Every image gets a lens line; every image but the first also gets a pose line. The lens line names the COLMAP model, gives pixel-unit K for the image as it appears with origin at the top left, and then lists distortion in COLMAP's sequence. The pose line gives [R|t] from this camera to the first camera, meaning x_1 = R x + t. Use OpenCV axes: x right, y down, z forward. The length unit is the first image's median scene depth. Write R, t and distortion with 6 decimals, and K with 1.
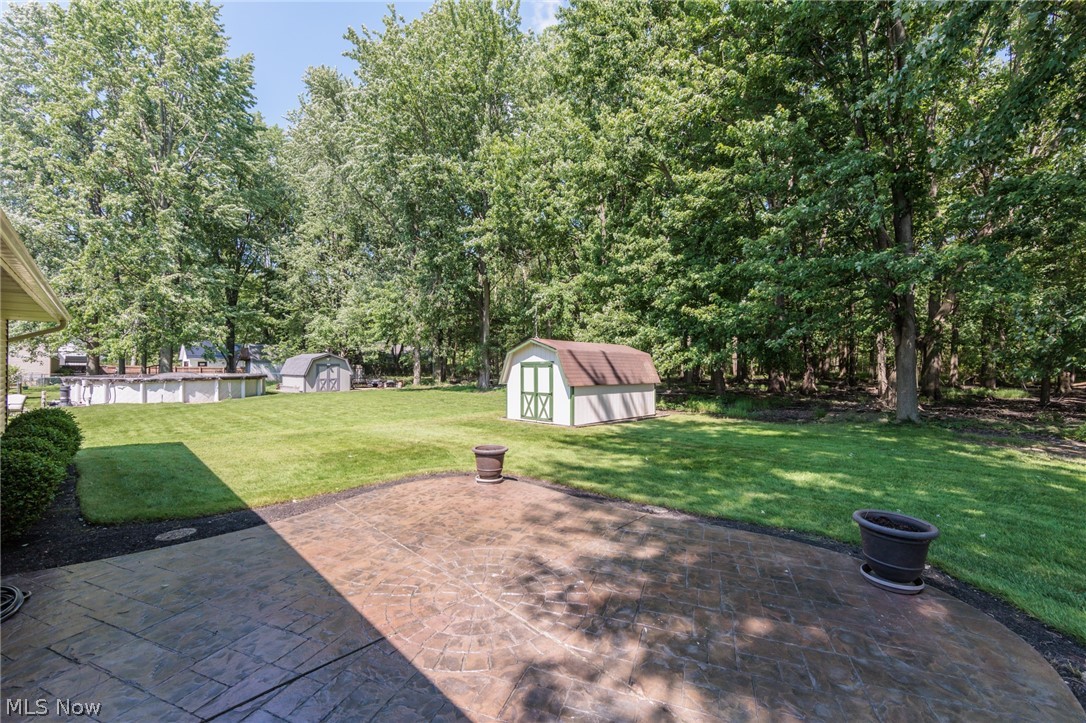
lens RADIAL K [[421.2, 0, 549.8], [0, 421.2, 360.0], [0, 0, 1]] dist [-0.001836, -0.000264]
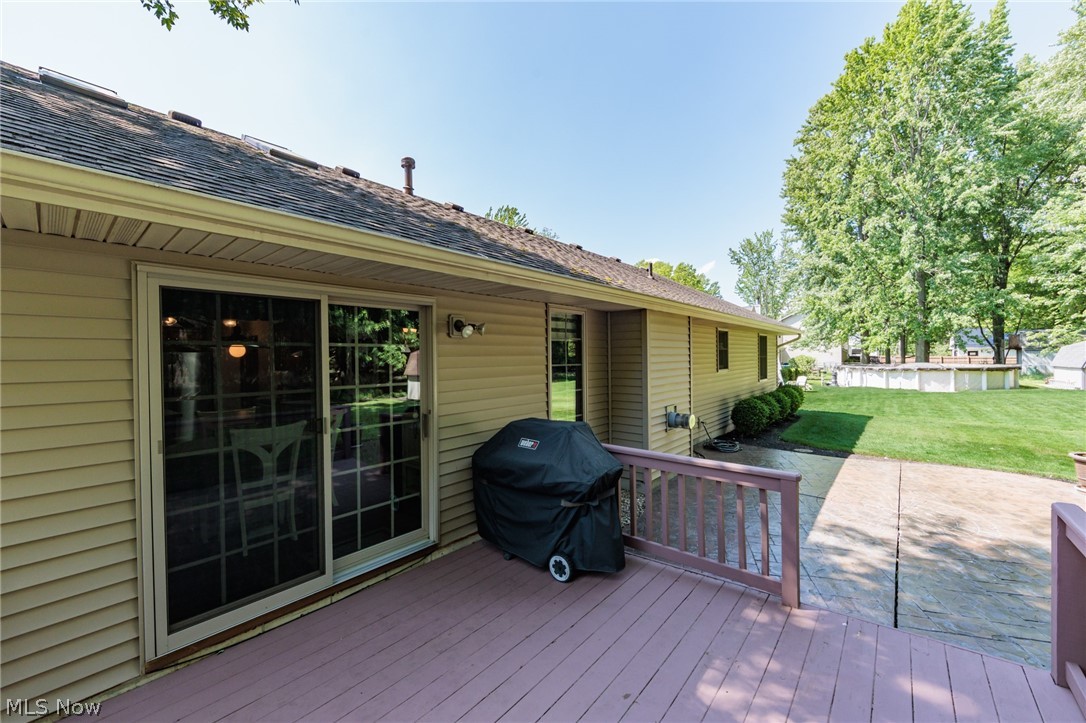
lens RADIAL K [[421.2, 0, 549.8], [0, 421.2, 360.0], [0, 0, 1]] dist [-0.001836, -0.000264]
pose [[0.068340, 0.004326, -0.997653, 0.160700], [0.020948, 0.999764, 0.005771, -0.004623], [0.997442, -0.021293, 0.068233, -0.045620]]
